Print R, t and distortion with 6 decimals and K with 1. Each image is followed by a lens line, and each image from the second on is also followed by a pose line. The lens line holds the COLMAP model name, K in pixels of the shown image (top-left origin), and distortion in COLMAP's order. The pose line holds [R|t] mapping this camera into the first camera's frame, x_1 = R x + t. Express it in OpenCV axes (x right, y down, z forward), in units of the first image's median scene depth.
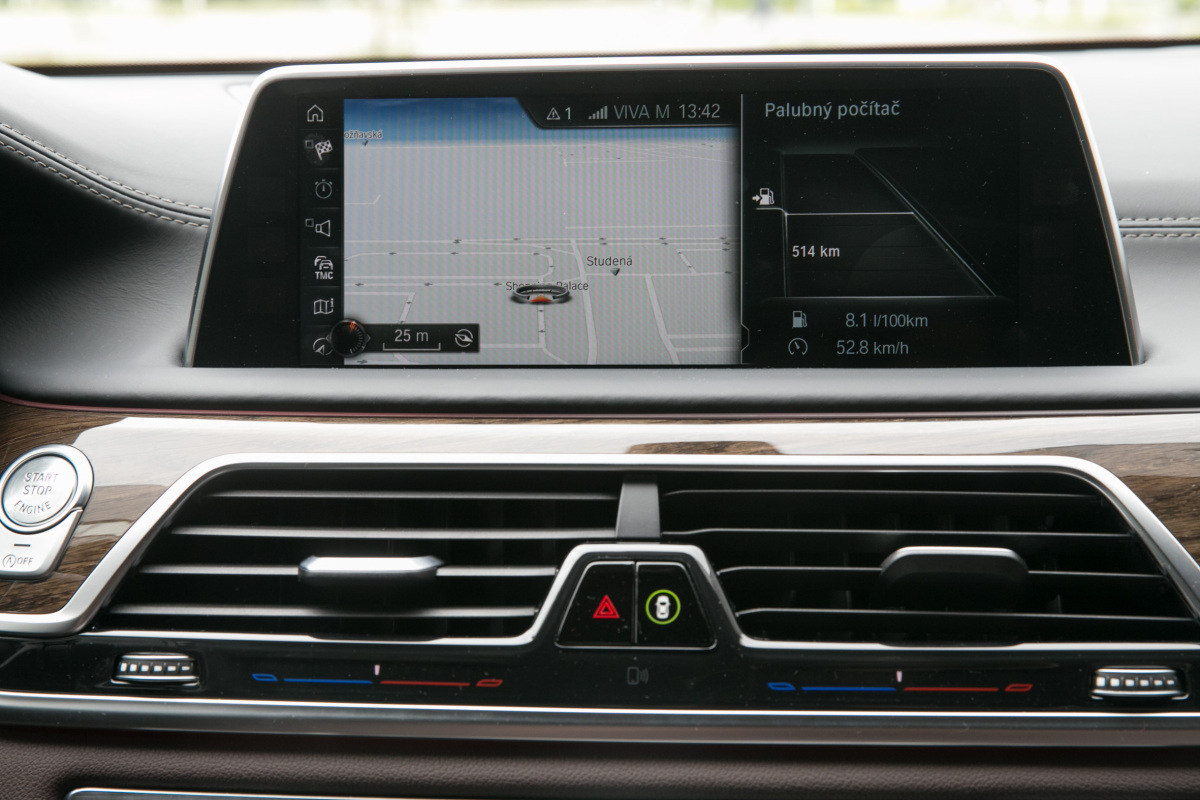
lens RADIAL K [[2130.9, 0, 600.0], [0, 2130.9, 400.0], [0, 0, 1]] dist [0.129156, 0.032004]
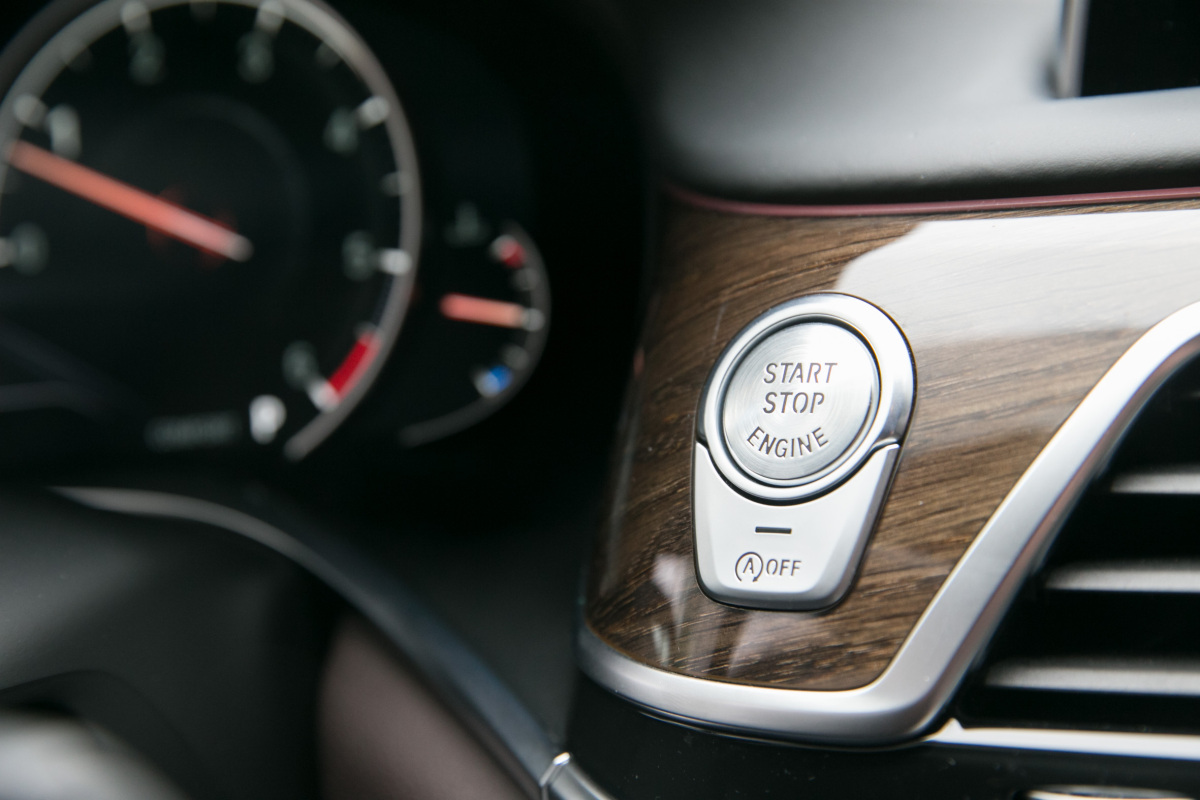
lens RADIAL K [[1860.3, 0, 600.0], [0, 1860.3, 400.0], [0, 0, 1]] dist [0.026762, 0.042555]
pose [[0.947527, -0.054020, -0.315079, -0.182777], [0.090753, 0.990523, 0.103095, -0.002231], [0.306524, -0.126279, 0.943449, 0.640180]]
